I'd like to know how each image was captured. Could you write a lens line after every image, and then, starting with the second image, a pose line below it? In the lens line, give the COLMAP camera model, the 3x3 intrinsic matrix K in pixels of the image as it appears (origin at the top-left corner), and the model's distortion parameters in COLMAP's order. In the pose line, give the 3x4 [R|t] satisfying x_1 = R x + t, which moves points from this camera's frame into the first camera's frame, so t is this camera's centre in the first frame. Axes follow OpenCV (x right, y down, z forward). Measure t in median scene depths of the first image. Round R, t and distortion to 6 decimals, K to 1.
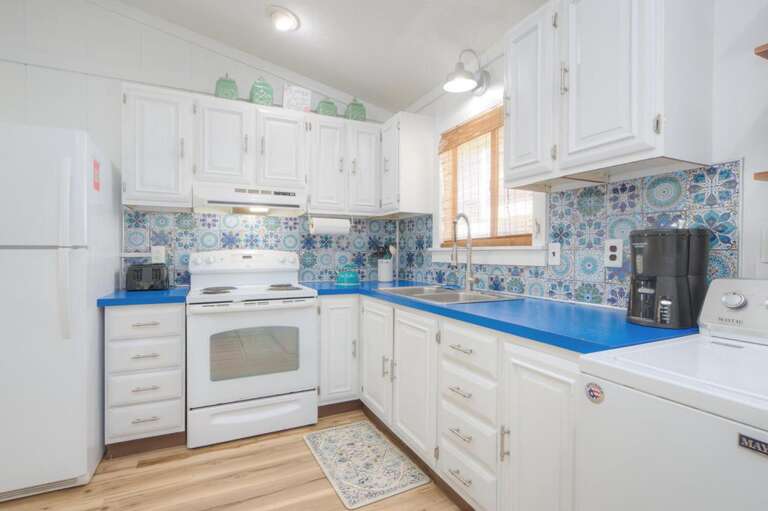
lens RADIAL K [[365.7, 0, 377.3], [0, 365.7, 256.6], [0, 0, 1]] dist [0.002699, 0.001623]
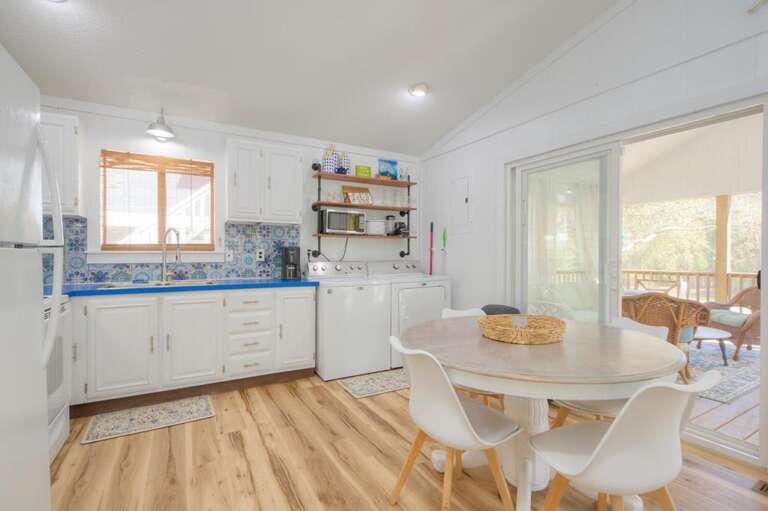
lens RADIAL K [[365.7, 0, 384.4], [0, 365.7, 253.2], [0, 0, 1]] dist [0.002699, 0.001623]
pose [[-0.066658, 0.004911, 0.997764, -1.244069], [0.010925, 0.999932, -0.004192, -0.002229], [-0.997716, 0.010621, -0.066707, 0.261958]]
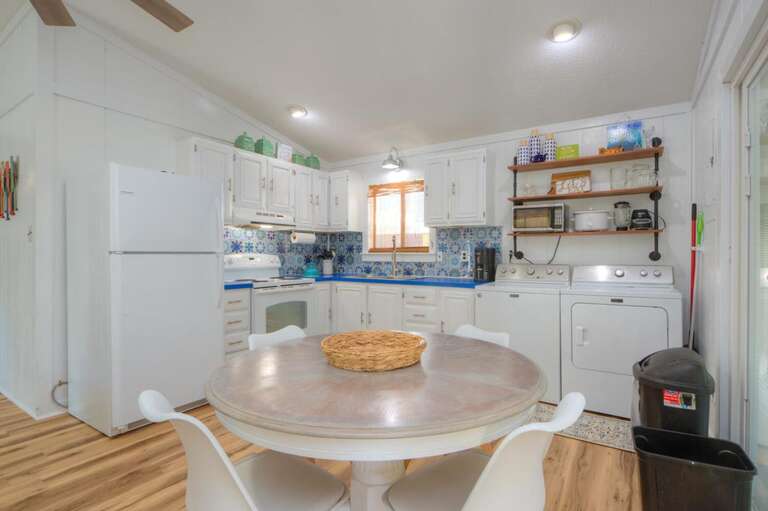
lens RADIAL K [[365.7, 0, 394.6], [0, 365.7, 254.5], [0, 0, 1]] dist [0.002699, 0.001623]
pose [[0.843021, 0.001012, 0.537879, -0.788778], [0.003796, 0.999962, -0.007831, -0.002469], [-0.537867, 0.008644, 0.842985, -0.608348]]
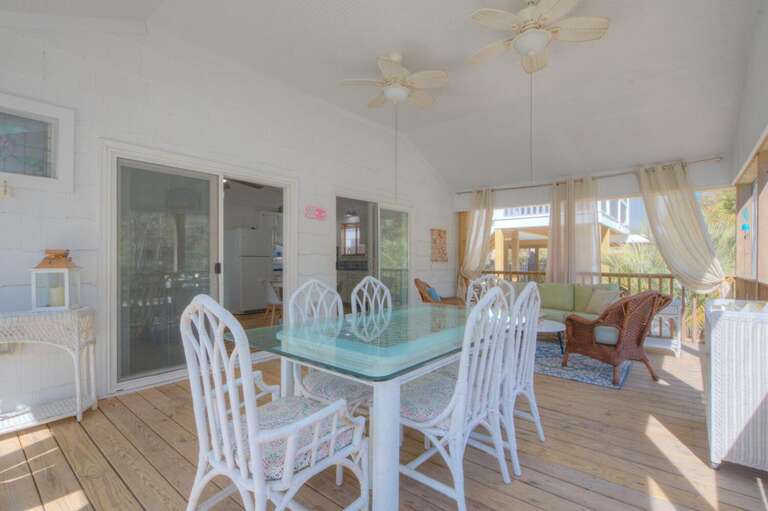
lens RADIAL K [[365.7, 0, 383.9], [0, 365.7, 260.3], [0, 0, 1]] dist [0.002699, 0.001623]
pose [[0.912787, 0.001076, 0.408434, -1.072934], [-0.000053, 0.999997, -0.002517, 0.024441], [-0.408435, 0.002275, 0.912785, -2.859102]]
